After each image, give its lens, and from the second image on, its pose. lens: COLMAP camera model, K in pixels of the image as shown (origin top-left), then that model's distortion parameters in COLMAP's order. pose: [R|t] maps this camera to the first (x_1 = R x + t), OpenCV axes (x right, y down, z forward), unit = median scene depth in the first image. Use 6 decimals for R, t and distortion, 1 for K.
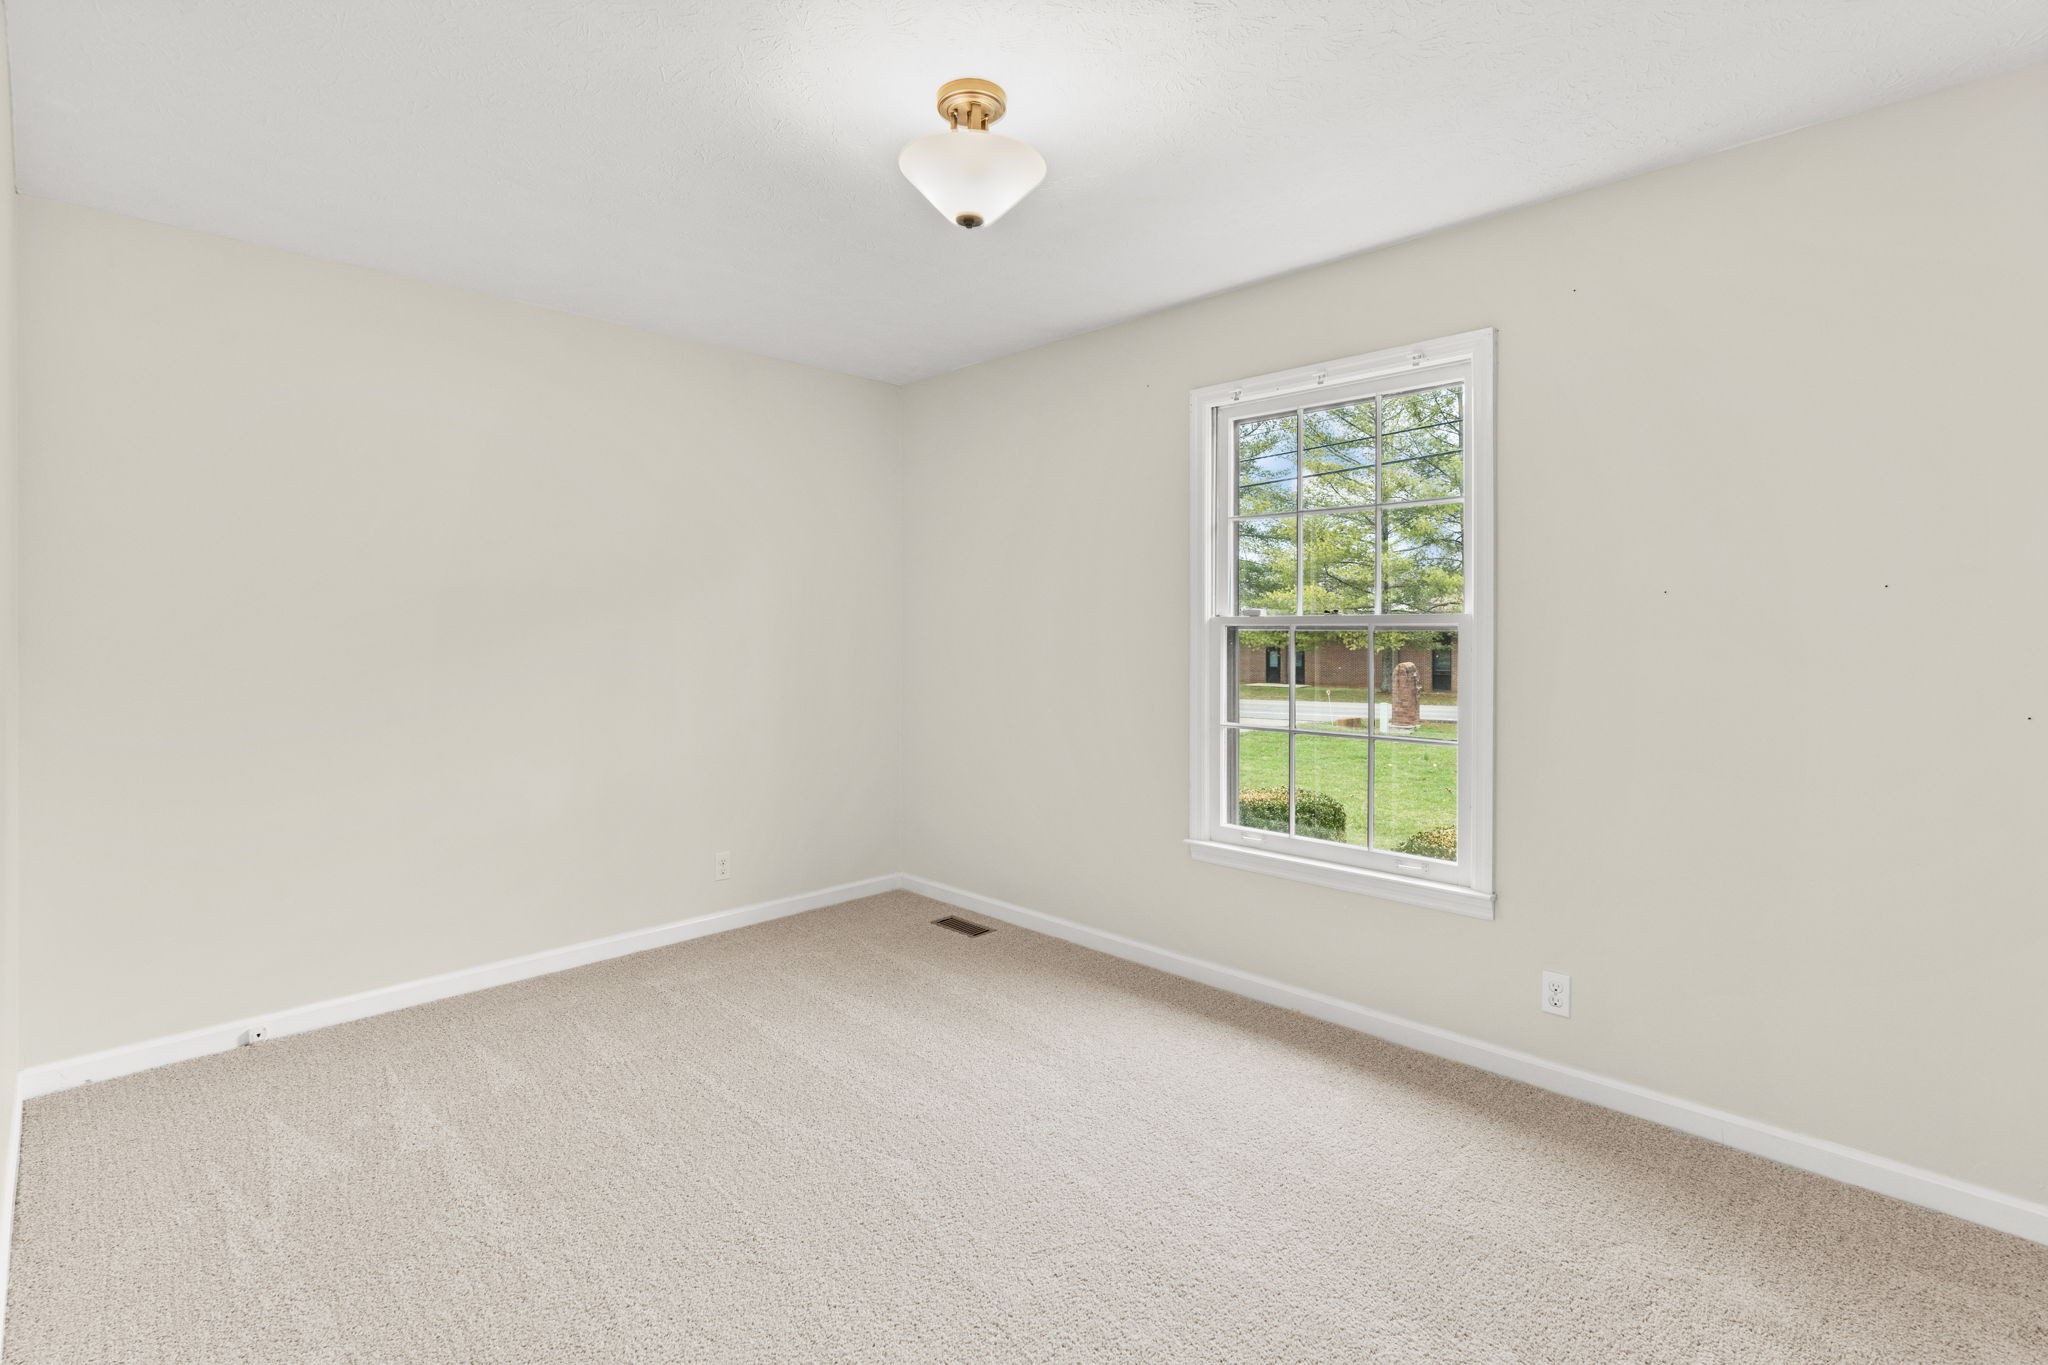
lens RADIAL K [[935.4, 0, 1021.7], [0, 935.4, 662.6], [0, 0, 1]] dist [-0.000037, 0.001040]
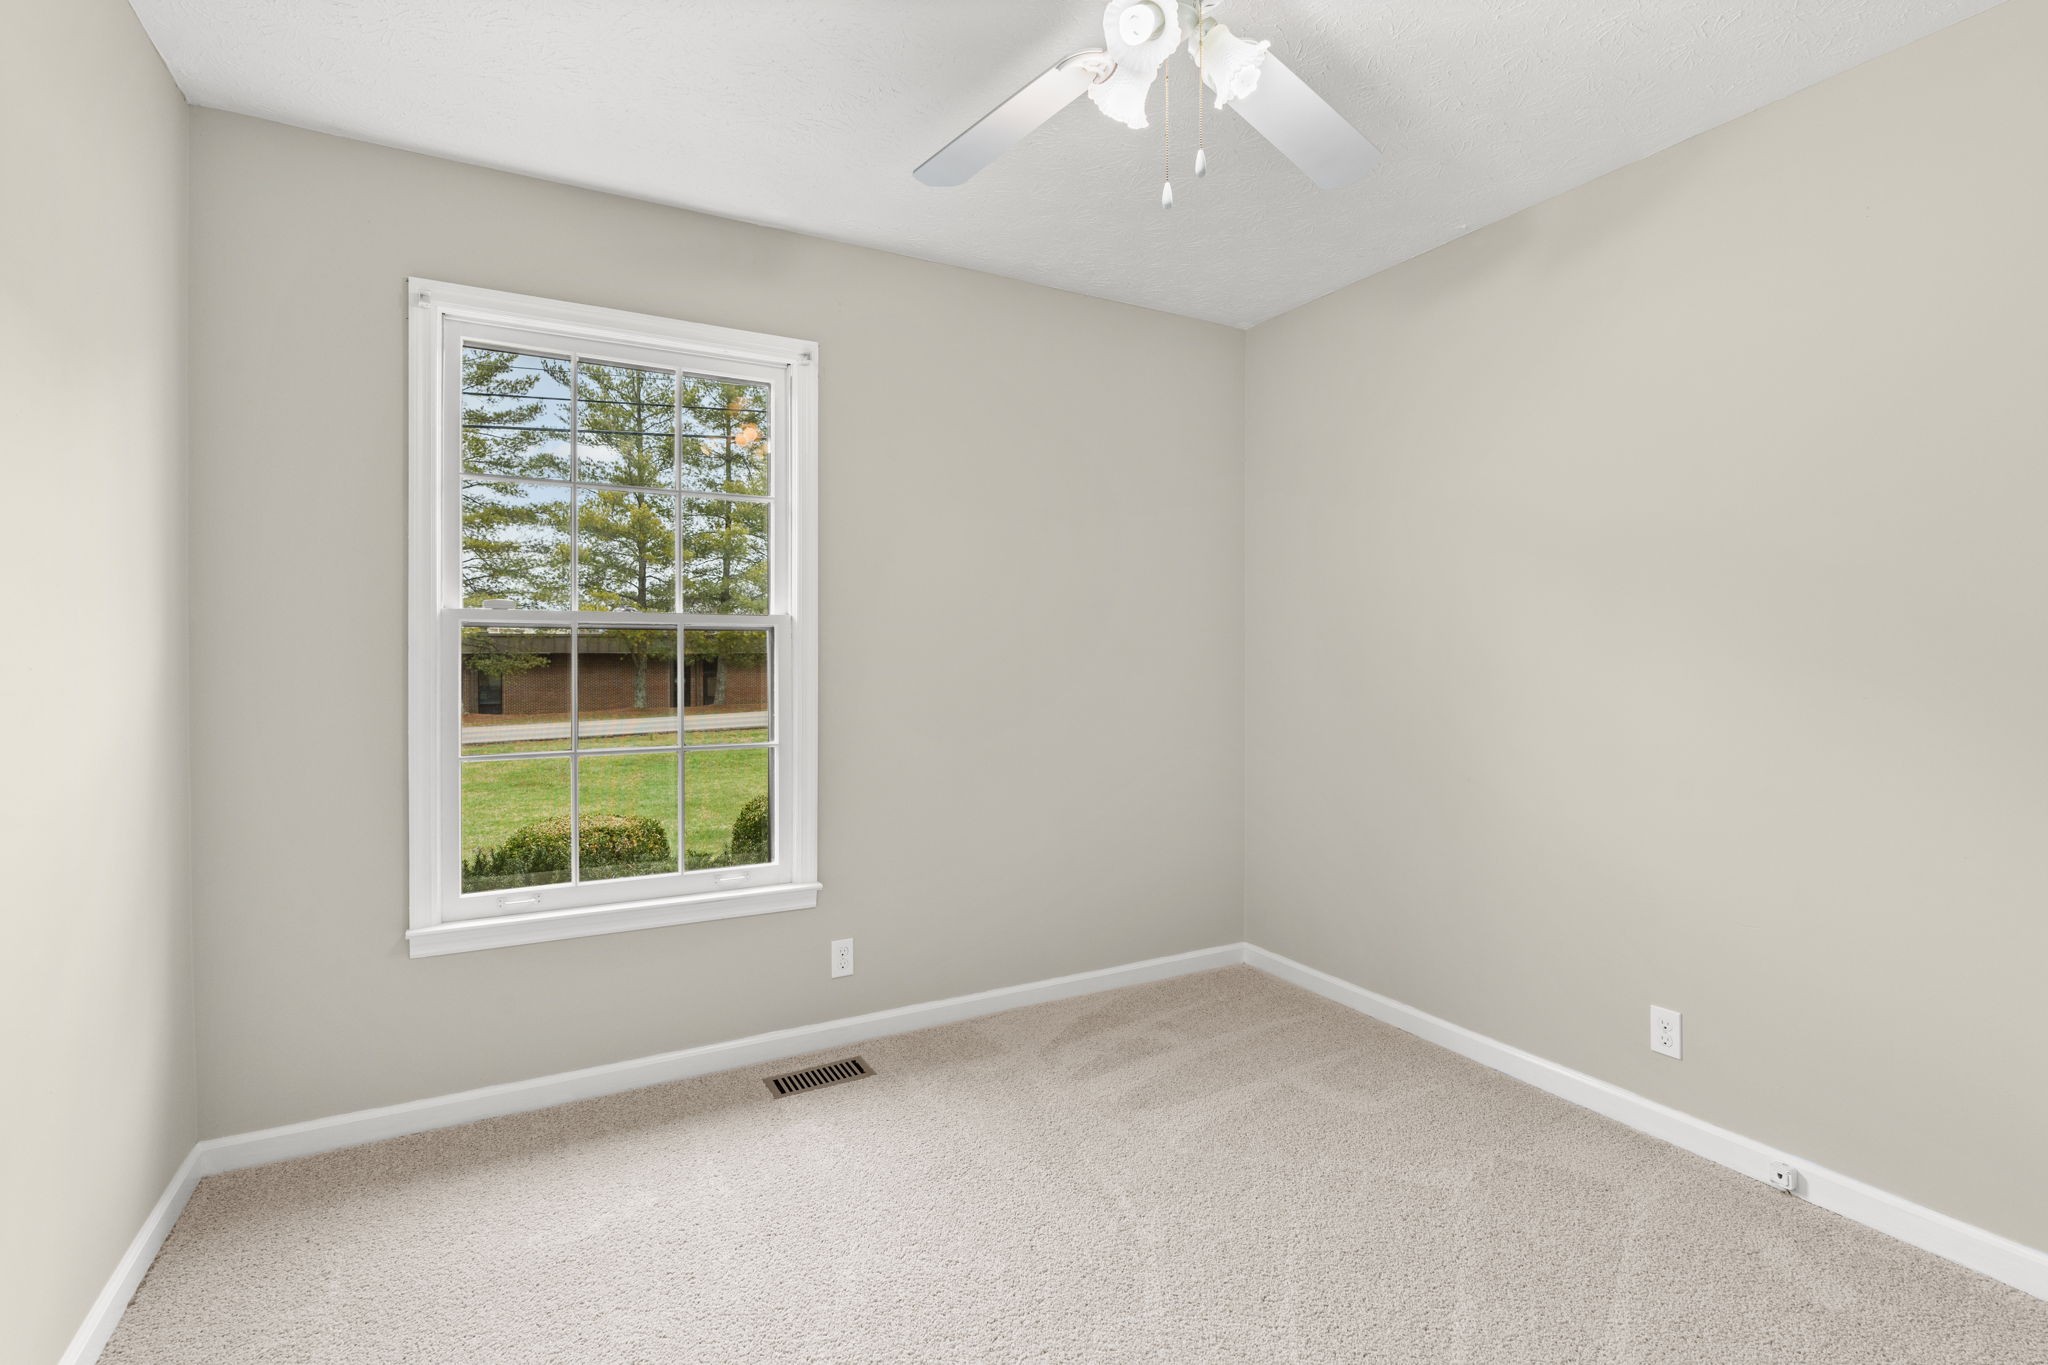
lens RADIAL K [[935.4, 0, 1021.7], [0, 935.4, 662.6], [0, 0, 1]] dist [-0.000037, 0.001040]
pose [[0.311872, -0.017565, 0.949962, -0.353230], [0.027415, 0.999579, 0.009482, -0.002288], [-0.949729, 0.023086, 0.312222, 0.378745]]
